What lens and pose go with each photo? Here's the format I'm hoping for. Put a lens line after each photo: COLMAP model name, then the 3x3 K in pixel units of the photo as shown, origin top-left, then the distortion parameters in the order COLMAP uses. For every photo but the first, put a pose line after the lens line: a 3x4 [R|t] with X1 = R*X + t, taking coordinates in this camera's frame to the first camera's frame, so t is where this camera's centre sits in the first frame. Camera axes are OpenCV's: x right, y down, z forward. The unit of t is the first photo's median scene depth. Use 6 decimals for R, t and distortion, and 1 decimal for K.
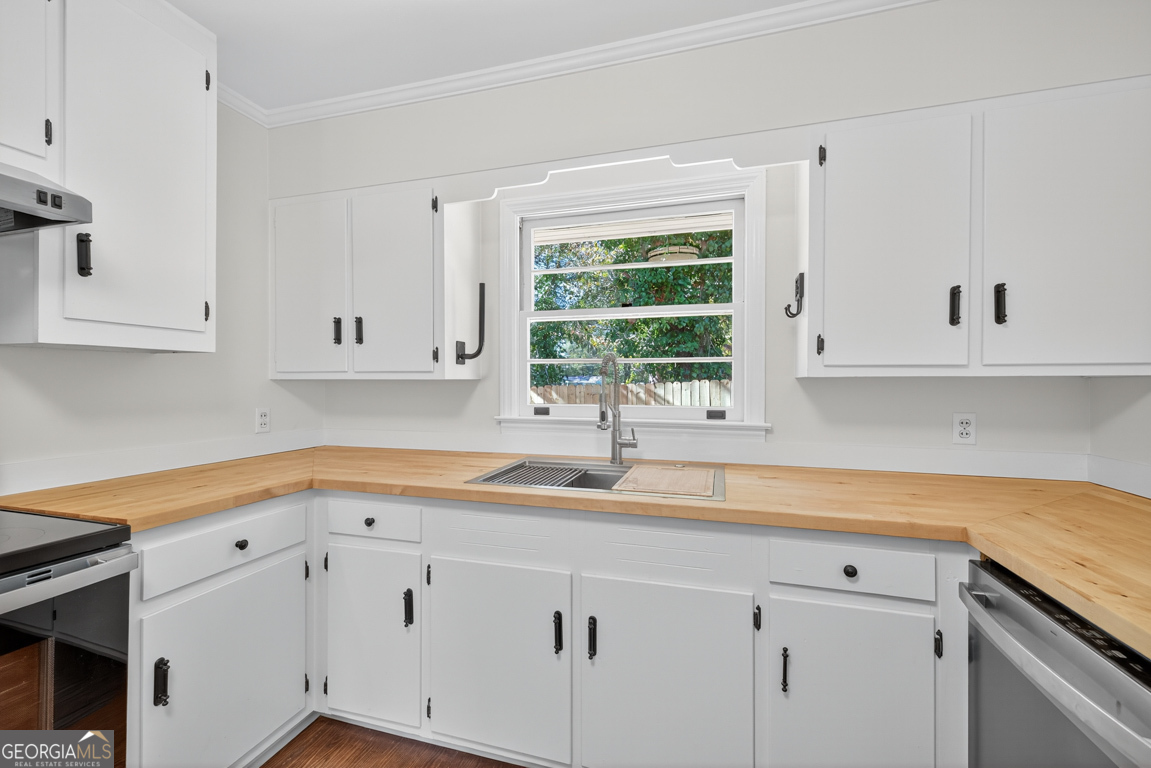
lens RADIAL K [[481.1, 0, 577.5], [0, 481.1, 384.4], [0, 0, 1]] dist [0.006035, -0.000661]
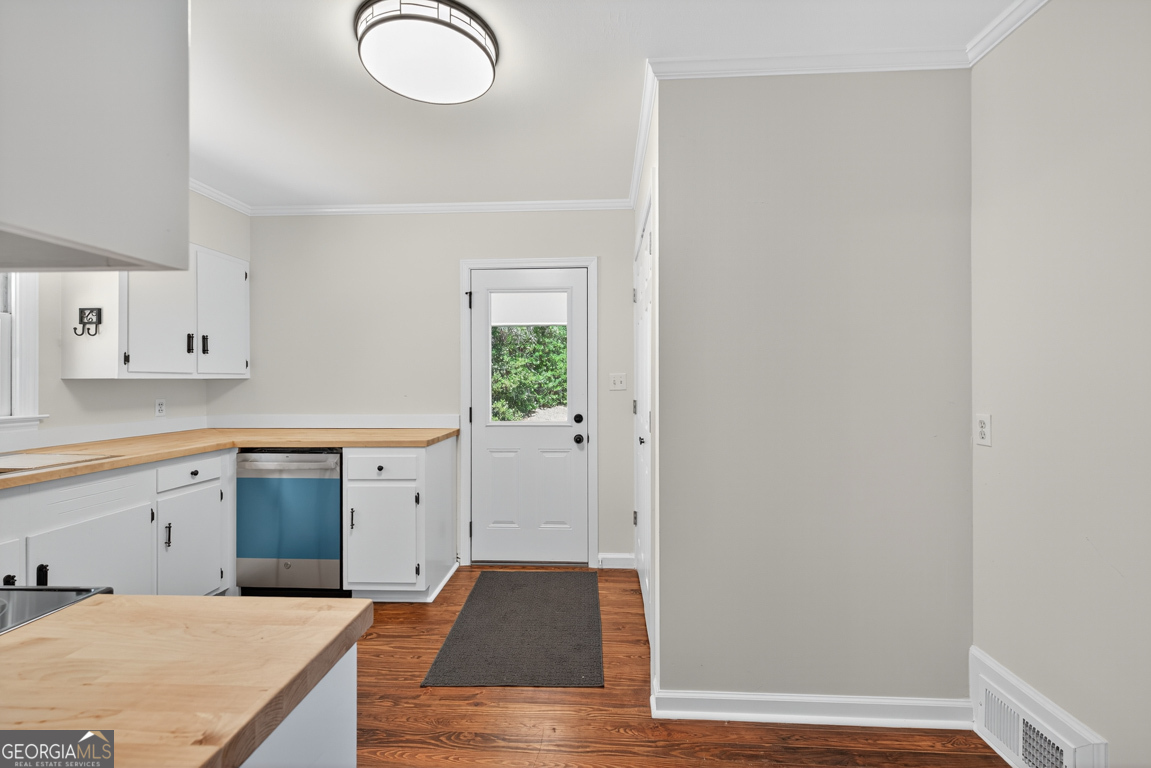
lens RADIAL K [[481.1, 0, 574.6], [0, 481.1, 379.7], [0, 0, 1]] dist [0.006035, -0.000661]
pose [[-0.229016, -0.000785, 0.973422, -1.299980], [0.005989, 0.999980, 0.002215, -0.005951], [-0.973404, 0.006337, -0.229006, -0.079754]]
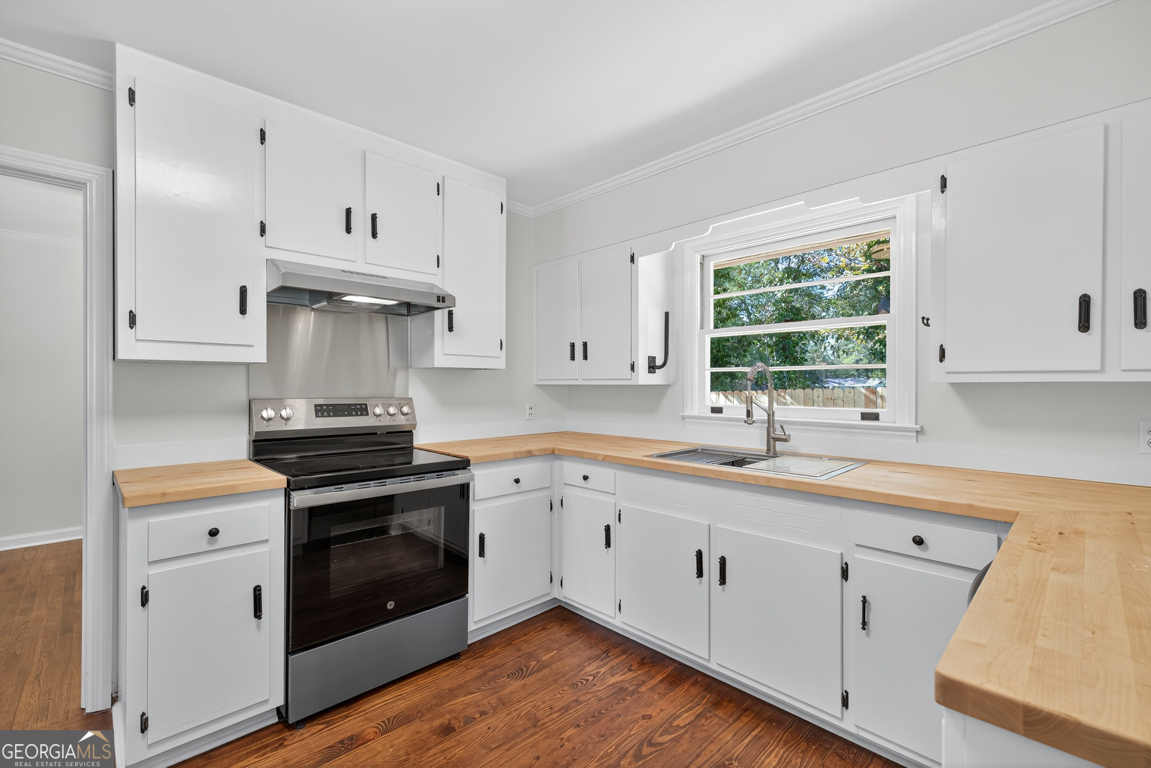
lens RADIAL K [[497.3, 0, 574.6], [0, 497.3, 387.3], [0, 0, 1]] dist [0.004768, -0.000898]
pose [[0.874321, 0.001282, -0.485346, 0.295269], [-0.001803, 0.999998, -0.000606, -0.001851], [0.485344, 0.001405, 0.874322, -0.386430]]
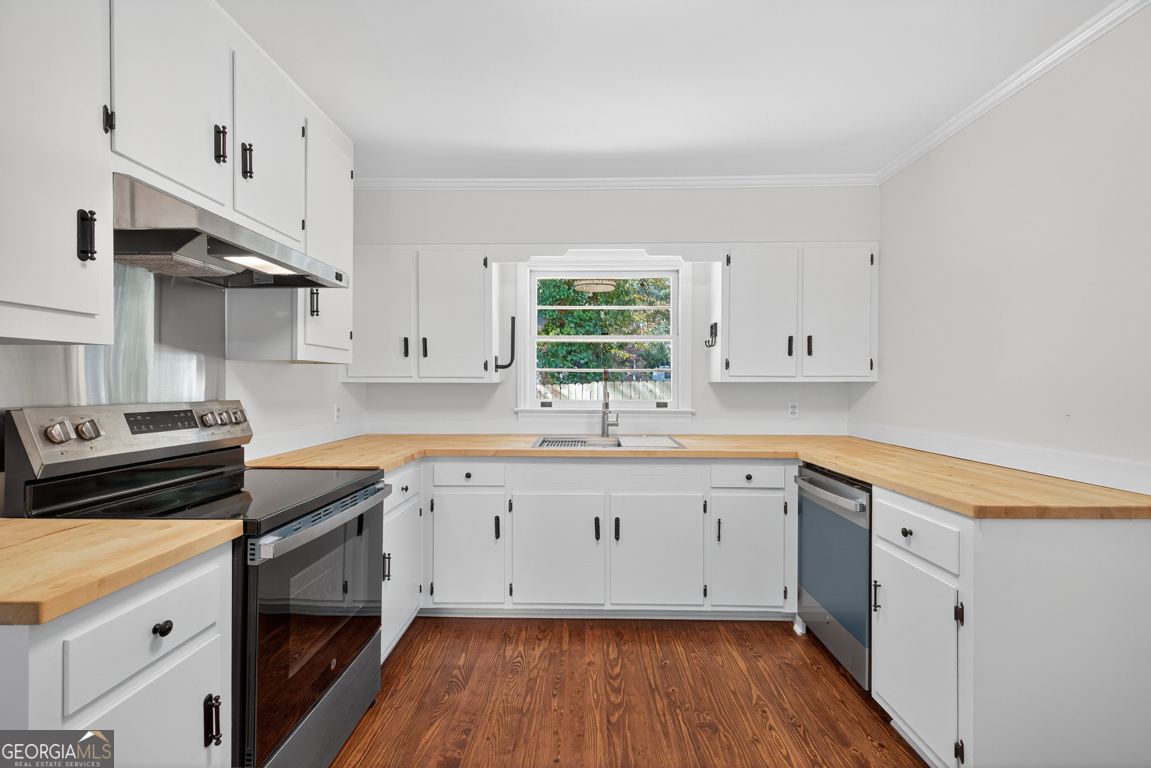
lens RADIAL K [[481.1, 0, 574.2], [0, 481.1, 388.4], [0, 0, 1]] dist [0.006035, -0.000661]
pose [[0.964230, -0.002221, 0.265058, -0.491908], [0.000650, 0.999982, 0.006014, -0.002200], [-0.265066, -0.005627, 0.964214, -0.550300]]
